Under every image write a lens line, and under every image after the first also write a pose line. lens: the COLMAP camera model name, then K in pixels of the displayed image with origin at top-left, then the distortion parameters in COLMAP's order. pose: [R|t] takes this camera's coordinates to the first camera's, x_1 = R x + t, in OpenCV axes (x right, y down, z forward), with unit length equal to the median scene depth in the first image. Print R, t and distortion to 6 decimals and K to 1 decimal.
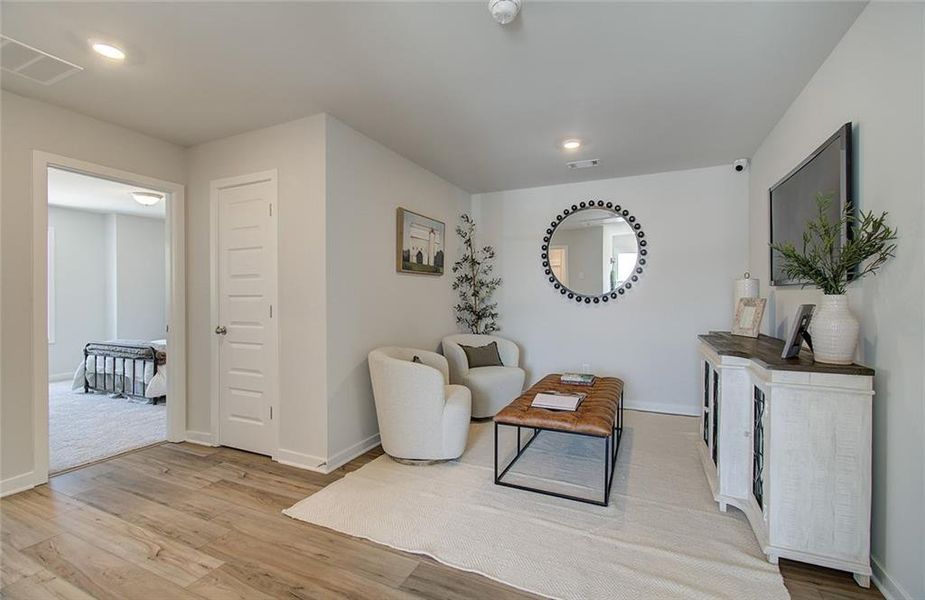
lens RADIAL K [[405.6, 0, 467.1], [0, 405.6, 298.3], [0, 0, 1]] dist [-0.000456, -0.000071]
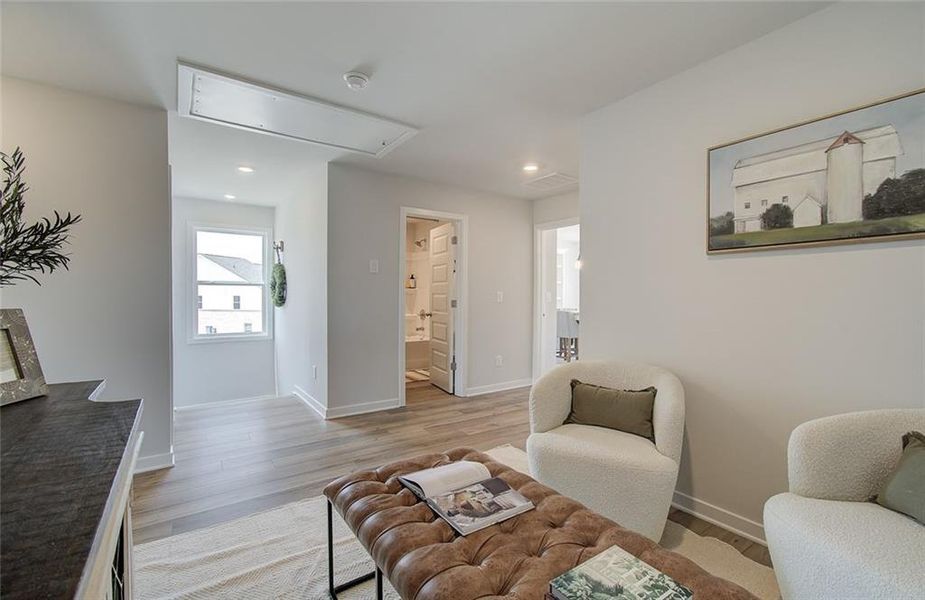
lens RADIAL K [[405.6, 0, 467.1], [0, 405.6, 298.3], [0, 0, 1]] dist [-0.000456, -0.000071]
pose [[-0.499200, 0.014019, -0.866373, 0.870884], [0.008818, 0.999900, 0.011098, -0.016947], [0.866442, -0.002100, -0.499273, 1.584373]]
